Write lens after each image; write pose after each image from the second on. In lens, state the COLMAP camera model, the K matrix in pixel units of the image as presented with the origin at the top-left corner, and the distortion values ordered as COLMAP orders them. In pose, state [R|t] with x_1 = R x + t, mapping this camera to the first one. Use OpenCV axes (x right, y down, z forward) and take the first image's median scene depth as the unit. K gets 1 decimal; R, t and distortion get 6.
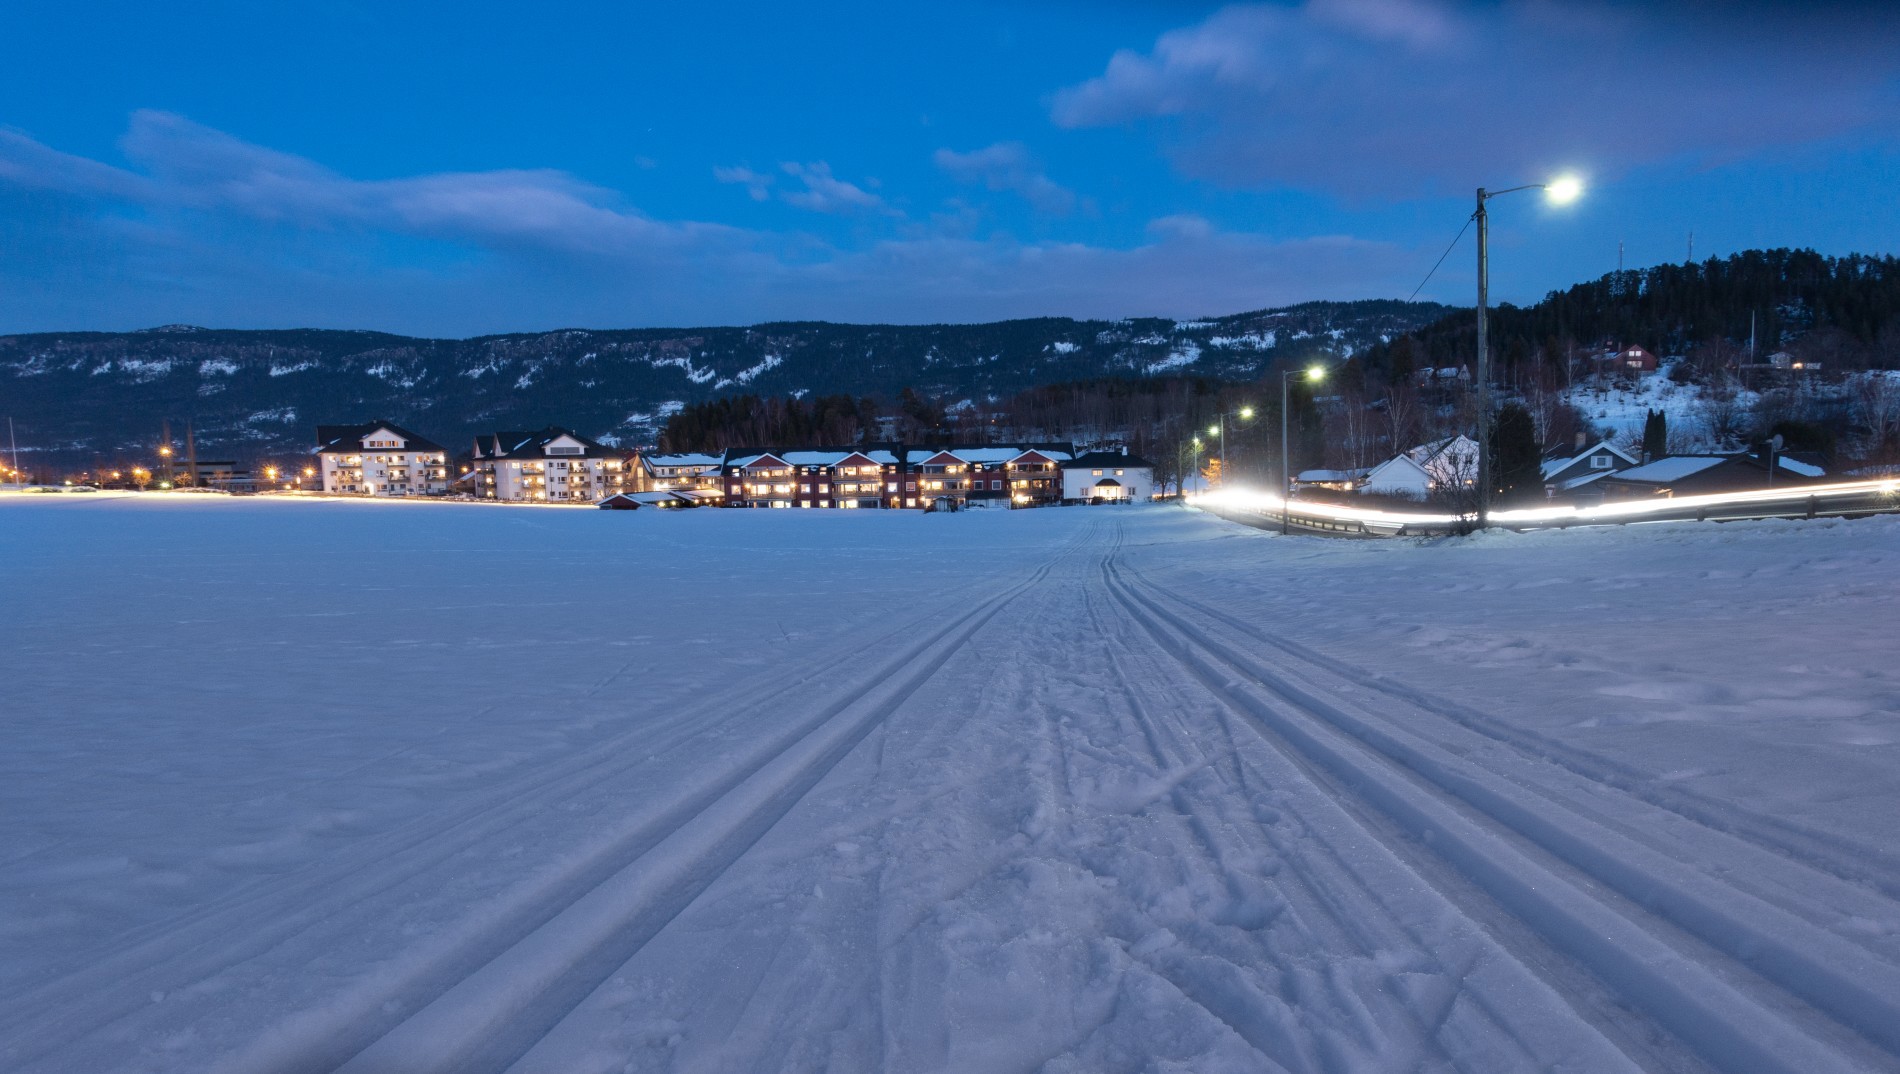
lens RADIAL K [[1509.1, 0, 950.7], [0, 1509.1, 539.1], [0, 0, 1]] dist [-0.009567, -0.001327]
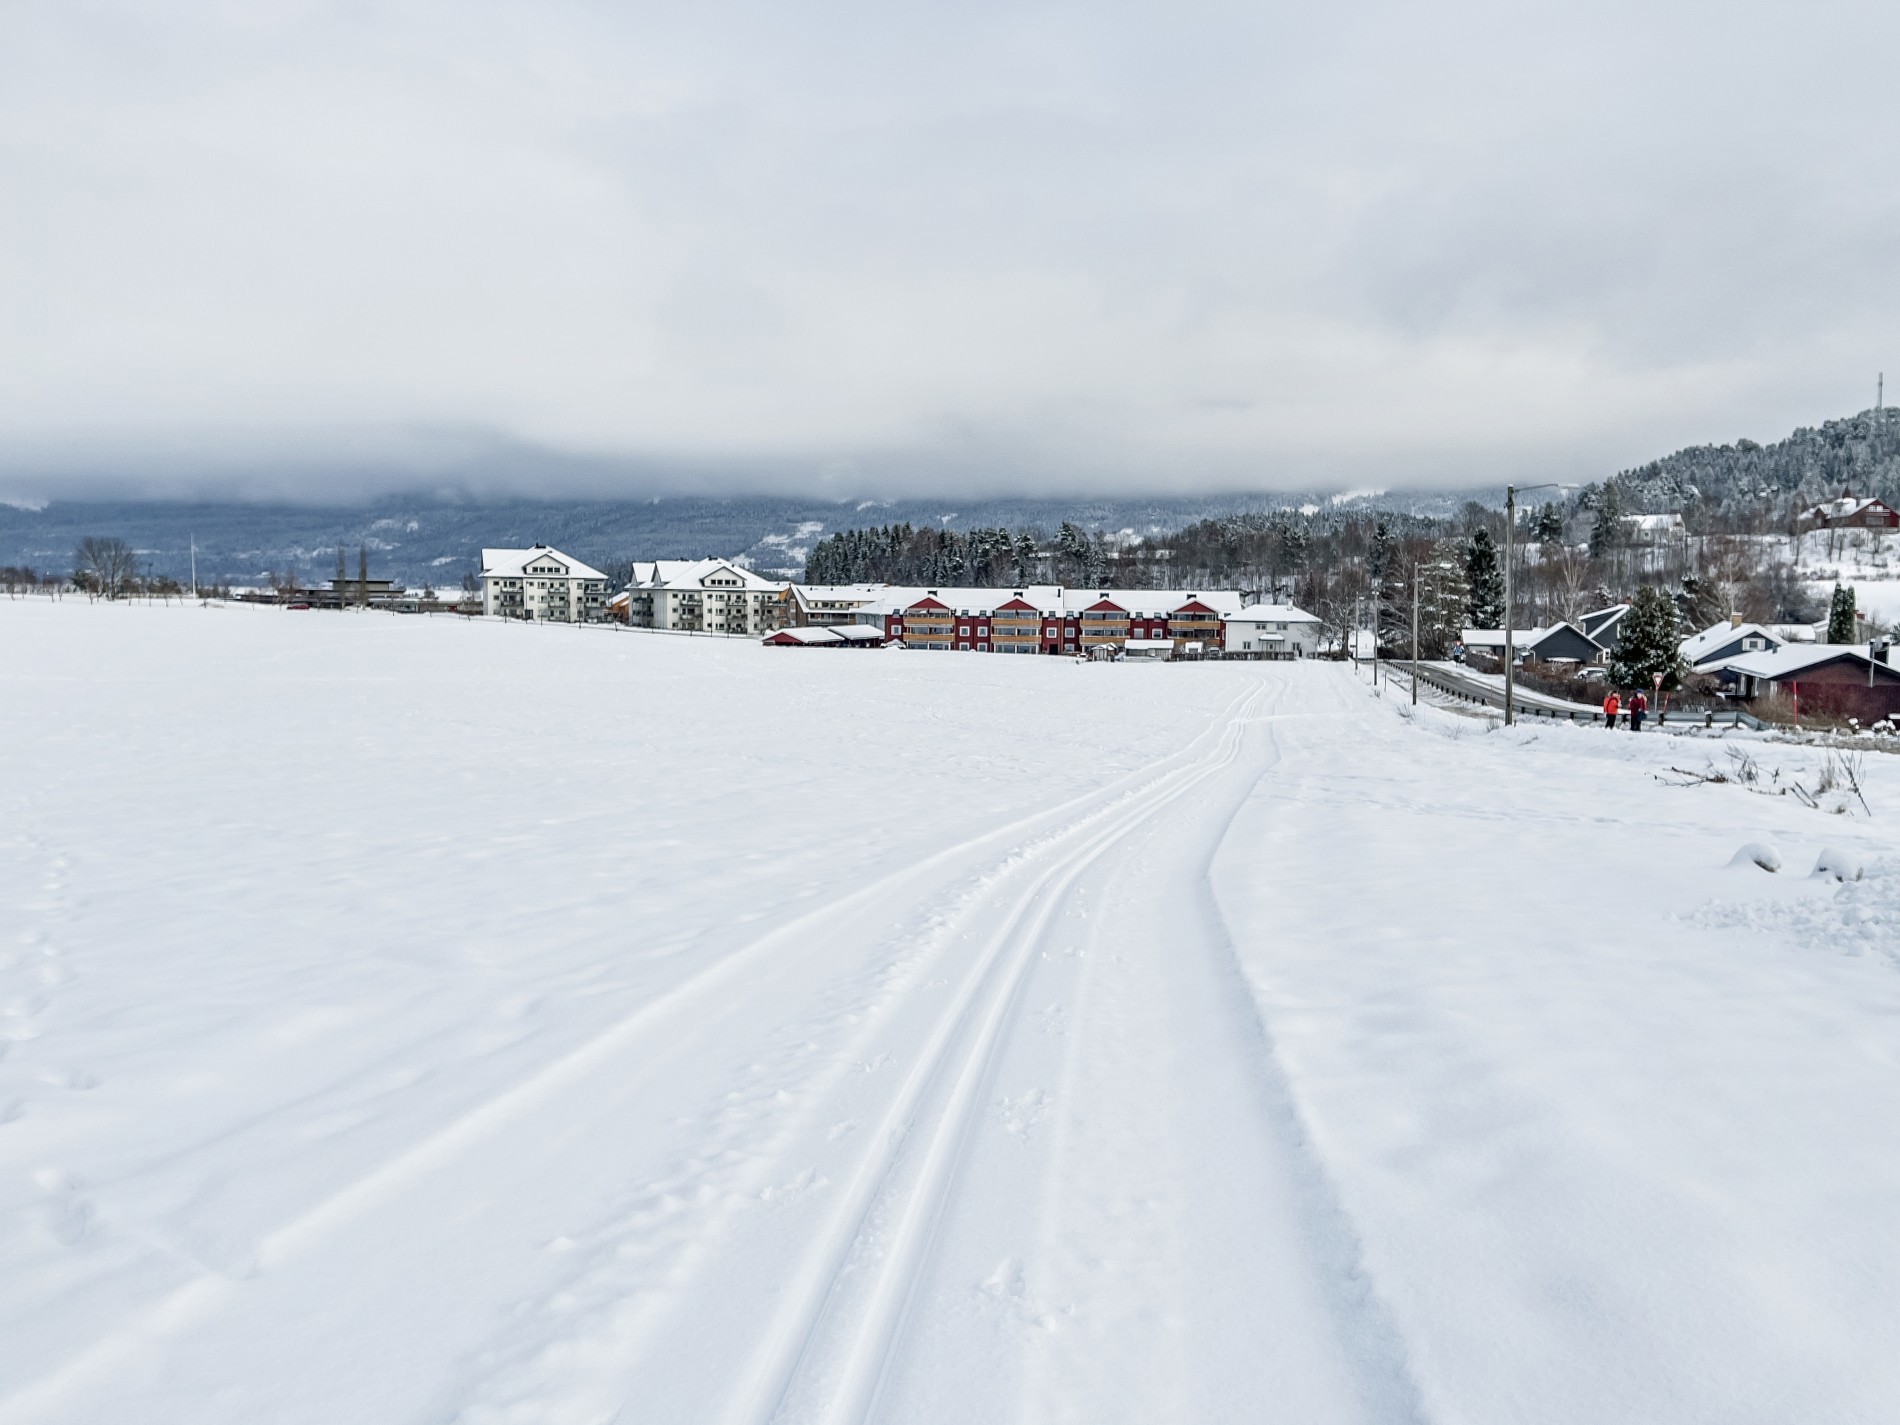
lens RADIAL K [[1372.6, 0, 948.5], [0, 1372.6, 711.2], [0, 0, 1]] dist [0.001768, -0.001832]
pose [[0.992040, 0.039337, -0.119619, 0.004955], [-0.037671, 0.999160, 0.016151, 0.006308], [0.120154, -0.011516, 0.992688, 0.113962]]
